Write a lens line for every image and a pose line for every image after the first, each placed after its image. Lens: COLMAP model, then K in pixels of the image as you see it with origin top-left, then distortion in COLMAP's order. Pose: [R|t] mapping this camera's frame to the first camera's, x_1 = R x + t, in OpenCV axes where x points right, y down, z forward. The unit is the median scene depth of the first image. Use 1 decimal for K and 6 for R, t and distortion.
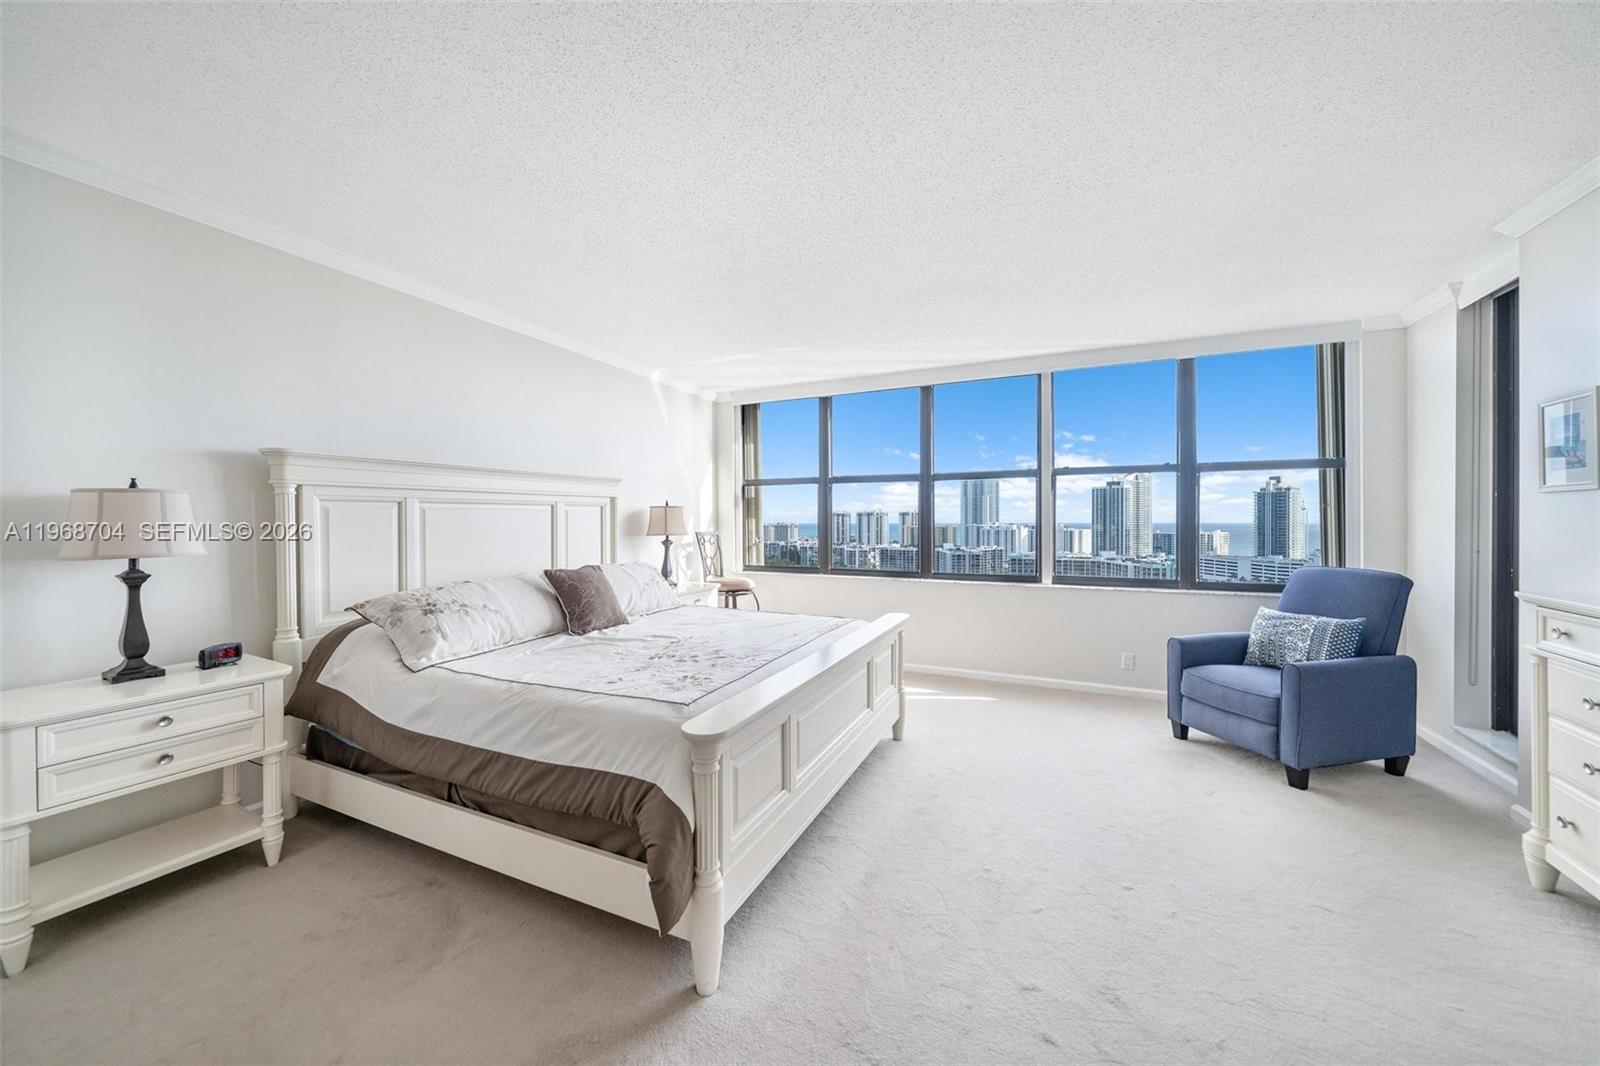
lens RADIAL K [[577.3, 0, 797.6], [0, 577.3, 524.0], [0, 0, 1]] dist [-0.001967, -0.000397]
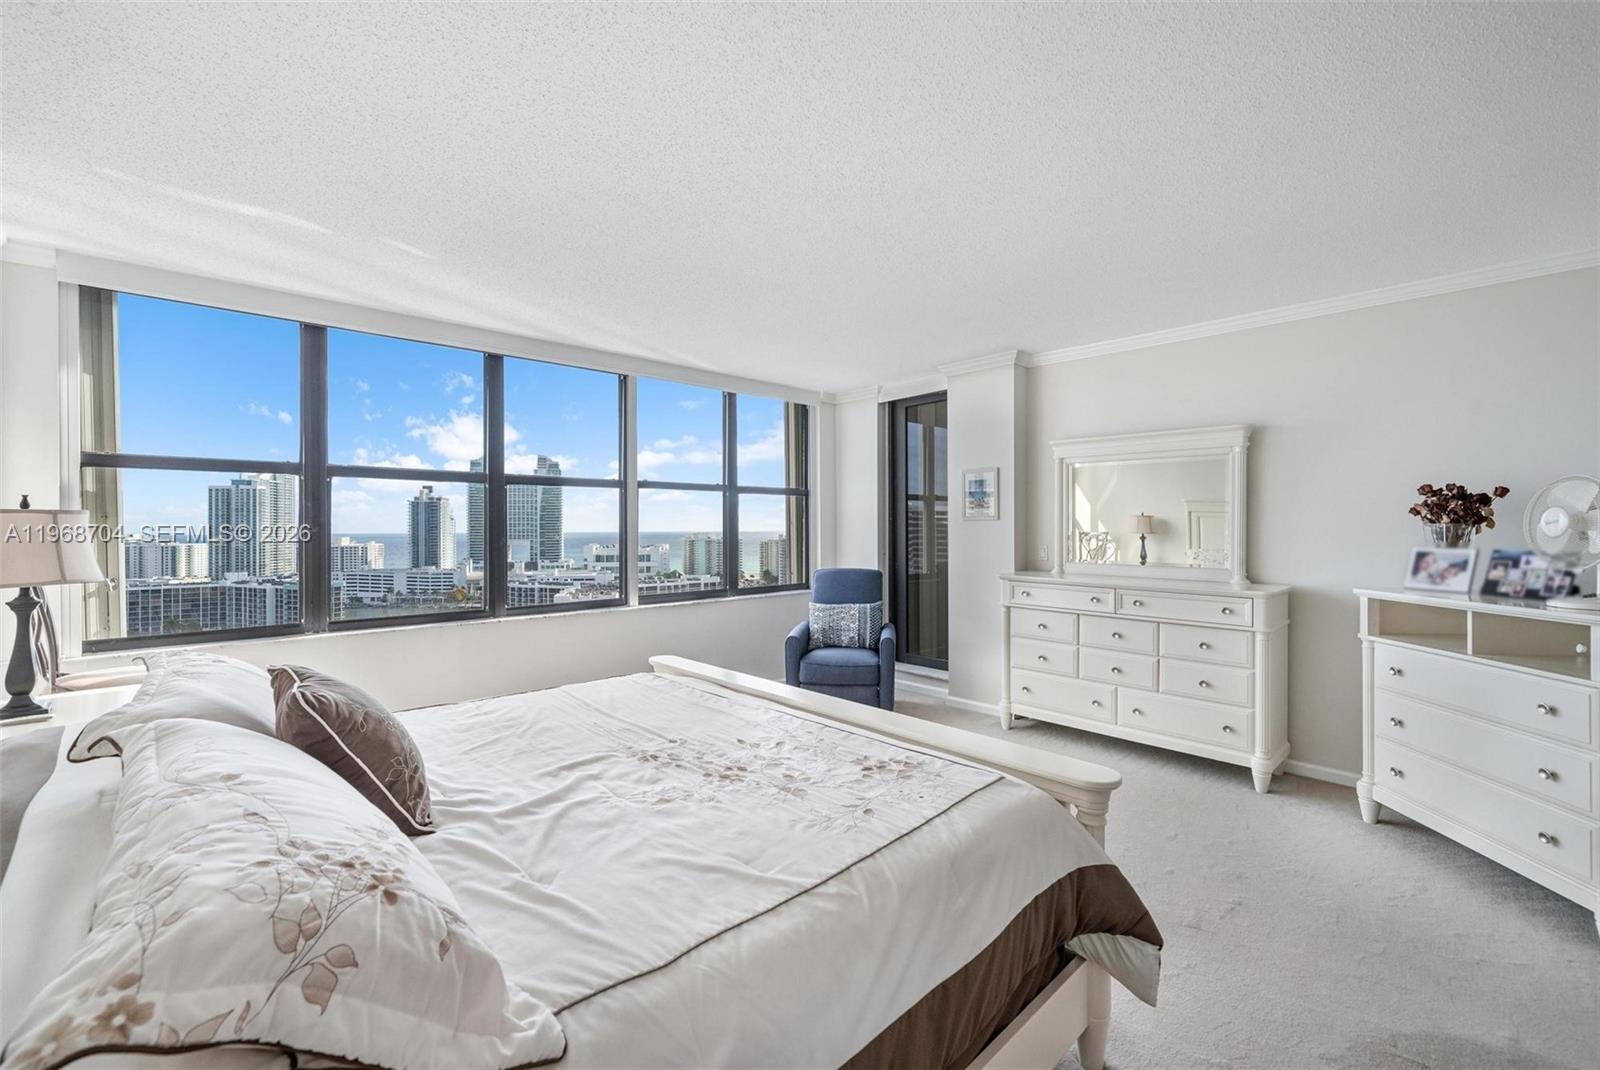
lens RADIAL K [[677.9, 0, 779.4], [0, 677.9, 526.1], [0, 0, 1]] dist [-0.000028, 0.000032]
pose [[0.376447, 0.002902, 0.926434, -0.477188], [0.008991, 0.999937, -0.006786, -0.012883], [-0.926395, 0.010884, 0.376397, 0.375348]]
